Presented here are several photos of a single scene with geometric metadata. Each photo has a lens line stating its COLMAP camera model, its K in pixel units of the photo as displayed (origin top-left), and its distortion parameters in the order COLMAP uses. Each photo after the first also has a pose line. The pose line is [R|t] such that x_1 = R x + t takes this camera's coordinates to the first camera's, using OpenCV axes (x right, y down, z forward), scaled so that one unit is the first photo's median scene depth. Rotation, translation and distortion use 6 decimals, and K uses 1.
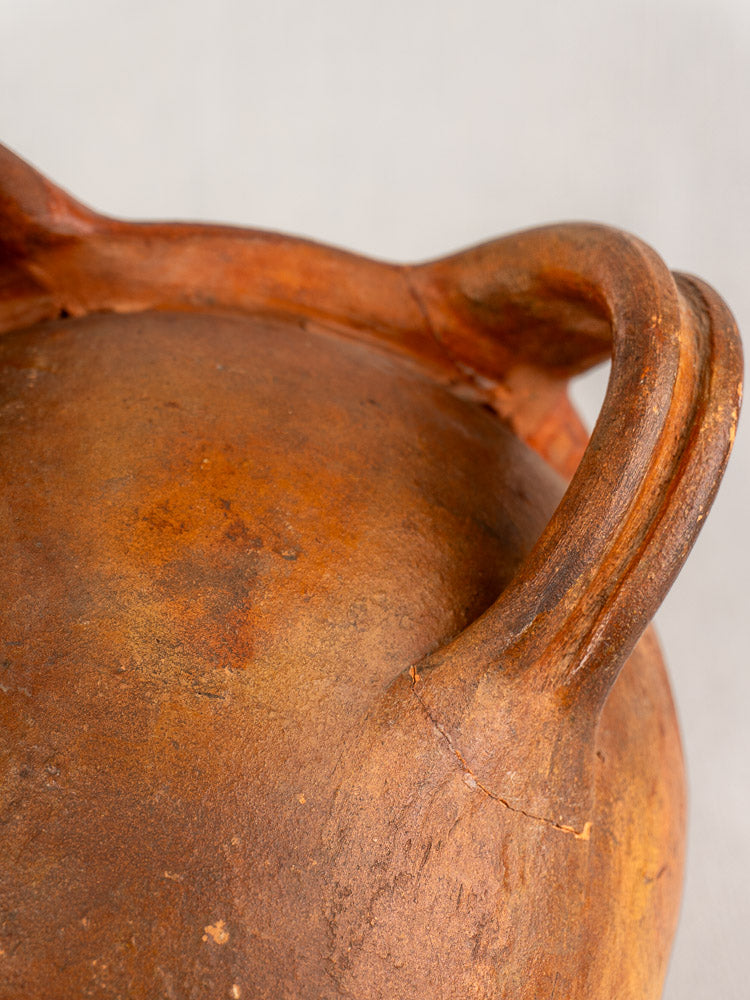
lens RADIAL K [[2418.5, 0, 375.0], [0, 2418.5, 500.0], [0, 0, 1]] dist [0.197936, 0.220077]
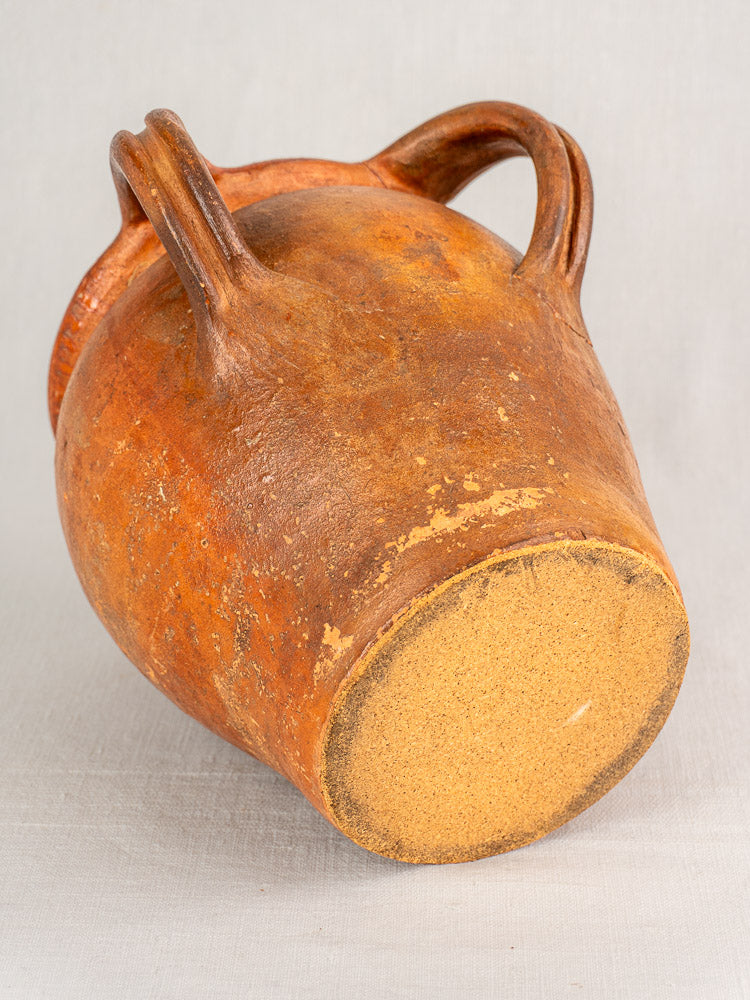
lens RADIAL K [[2223.8, 0, 374.9], [0, 2223.8, 538.8], [0, 0, 1]] dist [0.070076, 0.031429]
pose [[0.855986, -0.269248, 0.441354, -0.993314], [0.345112, 0.933217, -0.100021, 0.430261], [-0.384949, 0.237933, 0.891741, -0.622376]]
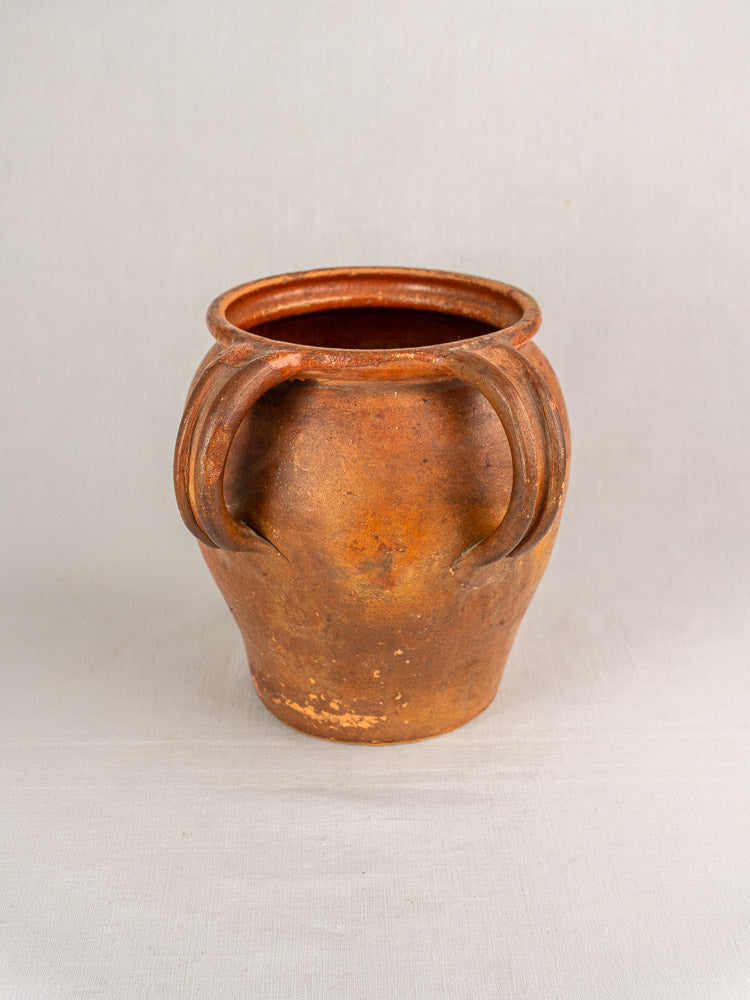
lens RADIAL K [[1445.3, 0, 372.6], [0, 1445.3, 457.9], [0, 0, 1]] dist [0.136545, 0.003321]
pose [[0.981874, -0.042479, -0.184712, 0.243560], [0.181519, 0.491158, 0.851947, -1.452339], [0.054533, -0.870034, 0.489967, 0.264210]]
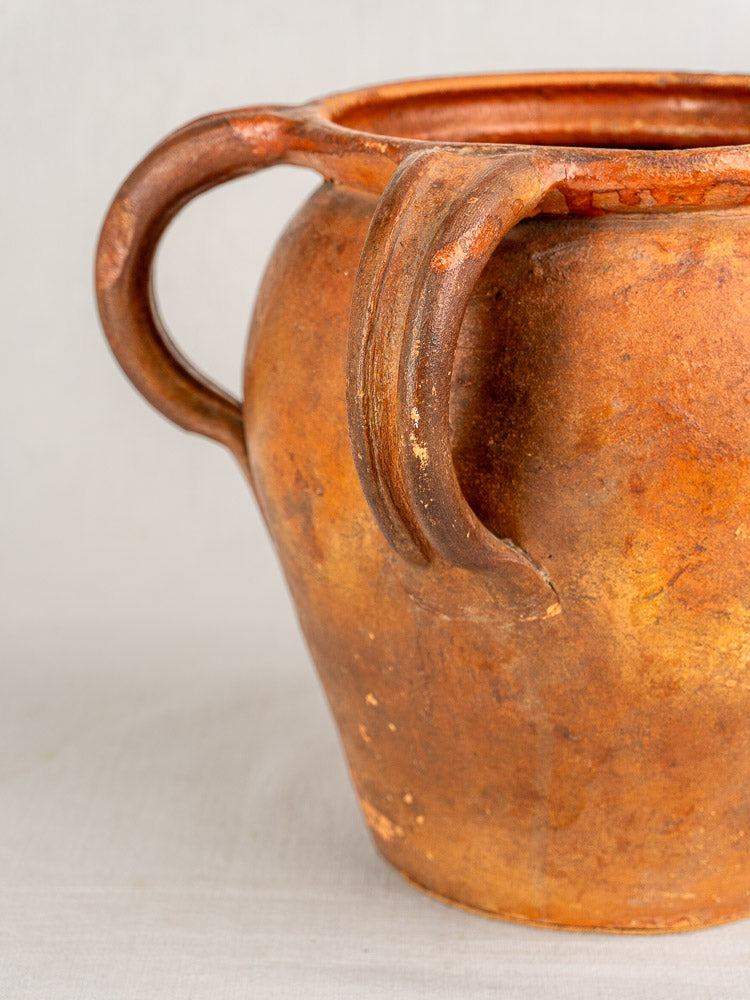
lens RADIAL K [[2418.5, 0, 375.0], [0, 2418.5, 500.0], [0, 0, 1]] dist [0.197936, 0.220077]
pose [[0.397579, 0.166209, -0.902389, 1.398154], [0.621911, 0.674287, 0.398200, -0.577713], [0.674654, -0.719522, 0.164715, 0.750162]]
